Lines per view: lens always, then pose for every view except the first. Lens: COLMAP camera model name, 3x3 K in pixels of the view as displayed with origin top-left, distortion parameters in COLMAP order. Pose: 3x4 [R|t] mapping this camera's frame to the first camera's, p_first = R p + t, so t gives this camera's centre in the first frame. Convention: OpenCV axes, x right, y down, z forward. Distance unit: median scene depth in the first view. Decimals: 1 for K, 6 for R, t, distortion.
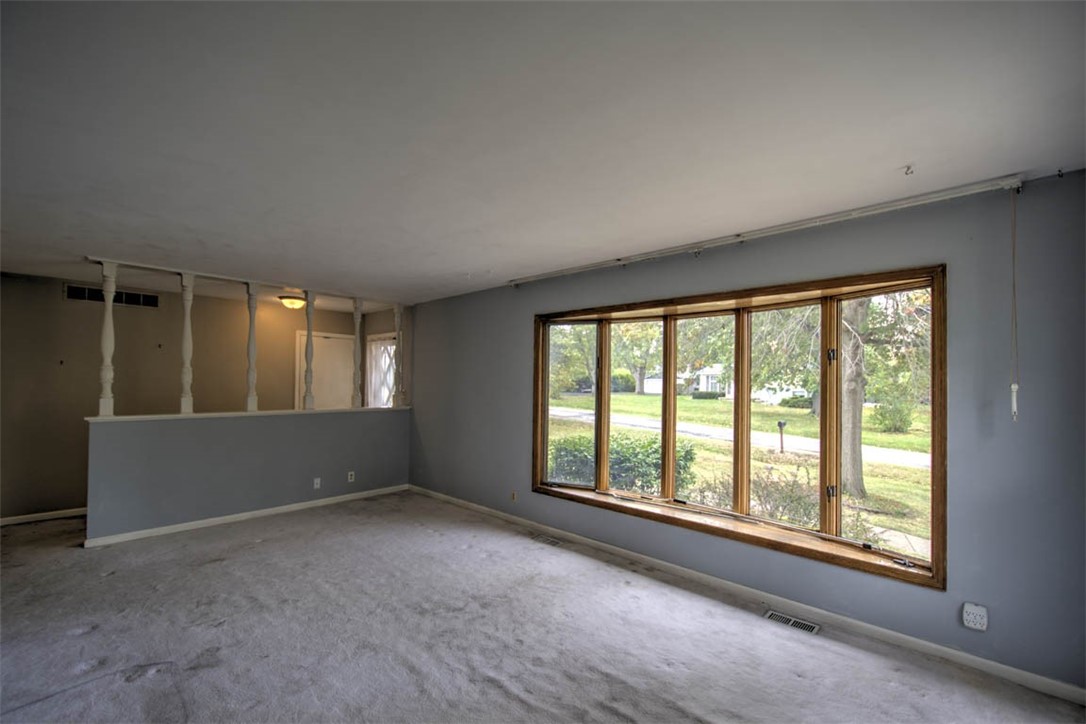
lens RADIAL K [[466.8, 0, 543.5], [0, 466.8, 367.6], [0, 0, 1]] dist [-0.002790, -0.000458]
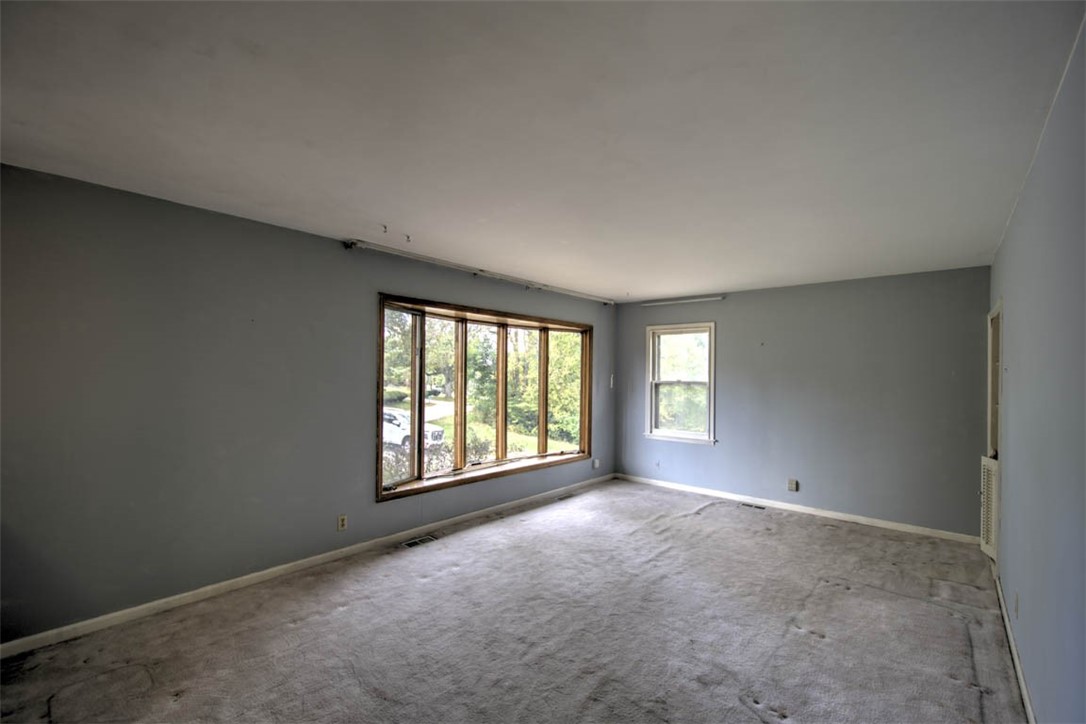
lens RADIAL K [[466.8, 0, 542.9], [0, 466.8, 369.0], [0, 0, 1]] dist [-0.002790, -0.000458]
pose [[-0.049489, -0.001060, 0.998774, -1.075017], [-0.048115, 0.998841, -0.001324, 0.013366], [-0.997615, -0.048121, -0.049482, 0.928087]]
